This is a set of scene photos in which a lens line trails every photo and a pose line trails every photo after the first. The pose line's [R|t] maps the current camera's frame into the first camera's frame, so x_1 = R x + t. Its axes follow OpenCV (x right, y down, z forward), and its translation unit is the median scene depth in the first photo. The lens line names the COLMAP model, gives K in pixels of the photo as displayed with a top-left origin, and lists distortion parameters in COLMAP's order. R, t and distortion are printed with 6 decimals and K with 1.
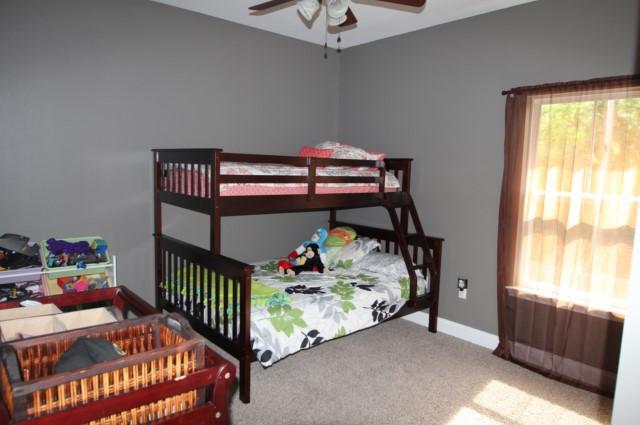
lens RADIAL K [[443.8, 0, 328.8], [0, 443.8, 214.2], [0, 0, 1]] dist [-0.047597, -0.000974]
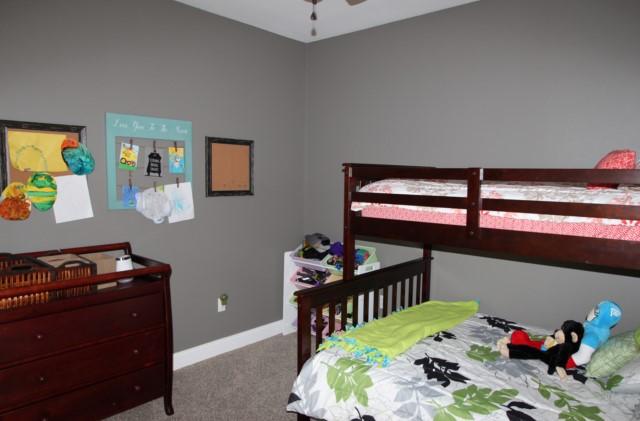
lens RADIAL K [[440.0, 0, 326.9], [0, 440.0, 212.5], [0, 0, 1]] dist [-0.042454, 0.000004]
pose [[0.143176, 0.042118, -0.988801, 0.548423], [-0.132380, 0.990931, 0.023041, -0.052837], [0.980804, 0.127599, 0.147453, 0.710429]]
